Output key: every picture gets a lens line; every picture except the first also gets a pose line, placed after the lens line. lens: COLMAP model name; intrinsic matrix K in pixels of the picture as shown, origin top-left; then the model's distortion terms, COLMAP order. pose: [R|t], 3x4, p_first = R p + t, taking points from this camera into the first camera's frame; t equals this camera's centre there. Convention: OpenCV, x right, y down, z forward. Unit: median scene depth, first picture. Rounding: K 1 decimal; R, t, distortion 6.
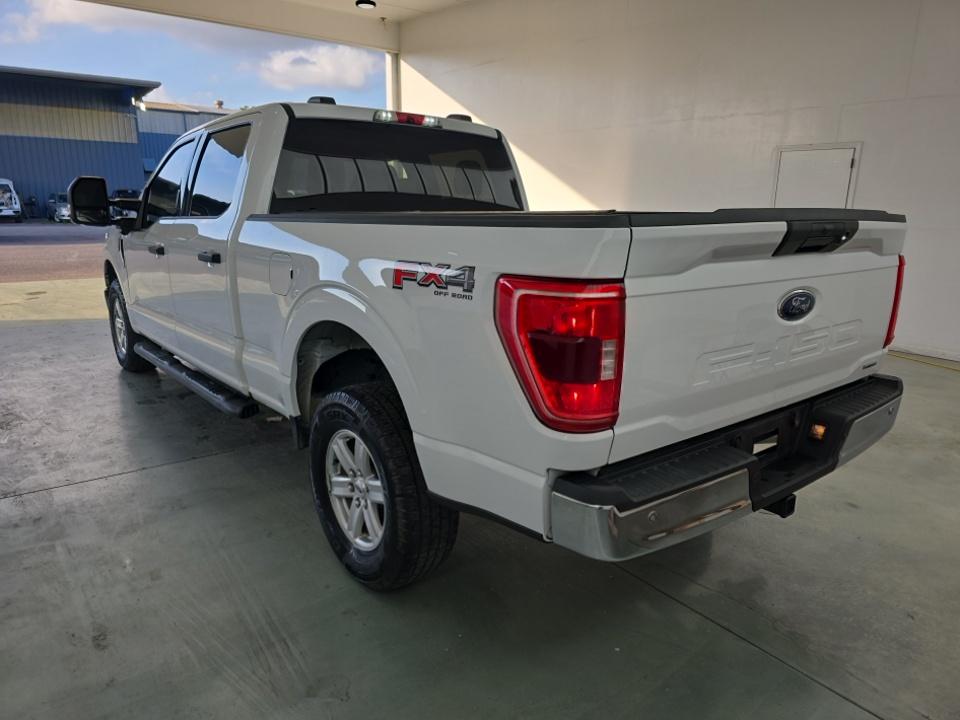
lens RADIAL K [[650.1, 0, 477.9], [0, 650.1, 384.2], [0, 0, 1]] dist [0.031538, -0.025538]
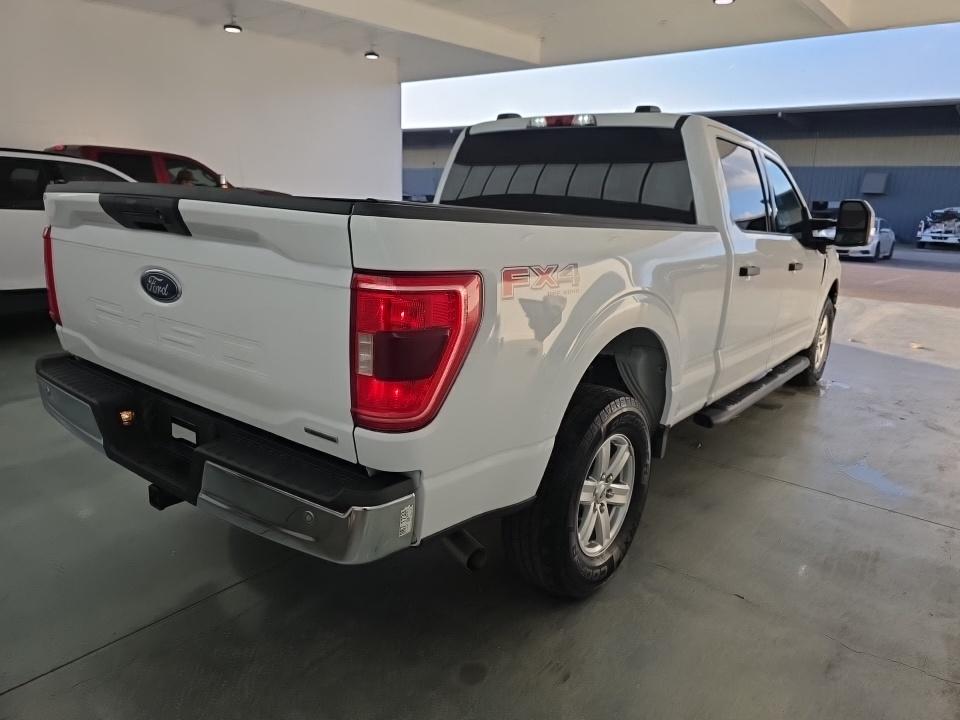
lens RADIAL K [[650.1, 0, 480.8], [0, 650.1, 358.3], [0, 0, 1]] dist [0.031538, -0.025538]
pose [[0.244043, 0.215730, -0.945465, 1.291607], [-0.293063, 0.945765, 0.140153, -0.246197], [0.924423, 0.242877, 0.294030, 0.998314]]
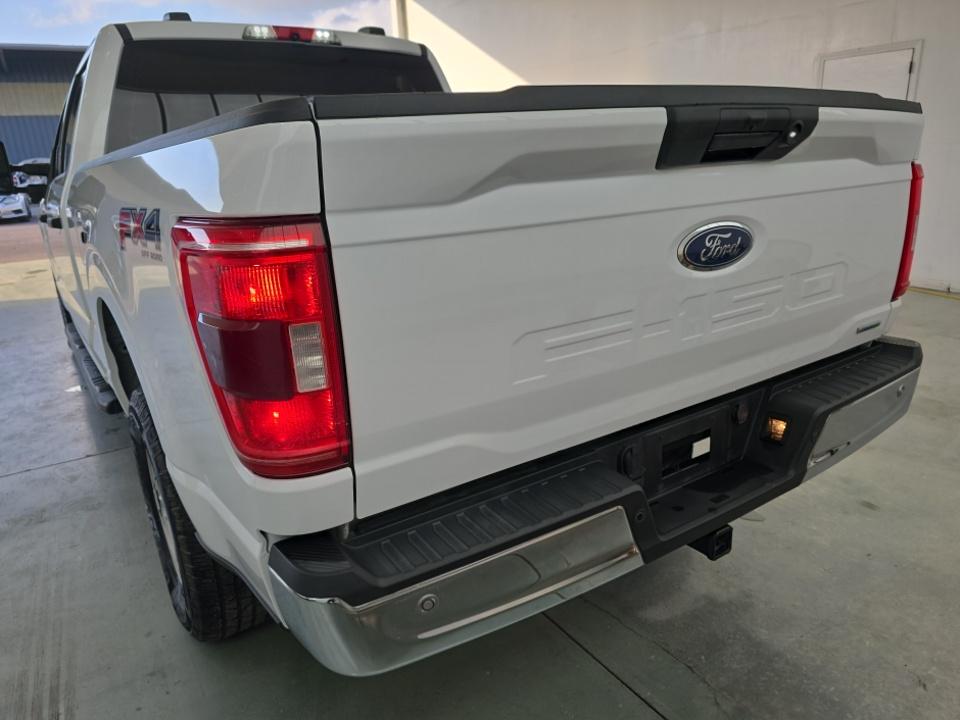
lens RADIAL K [[650.1, 0, 476.7], [0, 650.1, 384.8], [0, 0, 1]] dist [0.031538, -0.025538]
pose [[0.994857, -0.030837, -0.096481, 0.267470], [0.037049, 0.997308, 0.063273, -0.029198], [0.094271, -0.066522, 0.993322, 0.282624]]
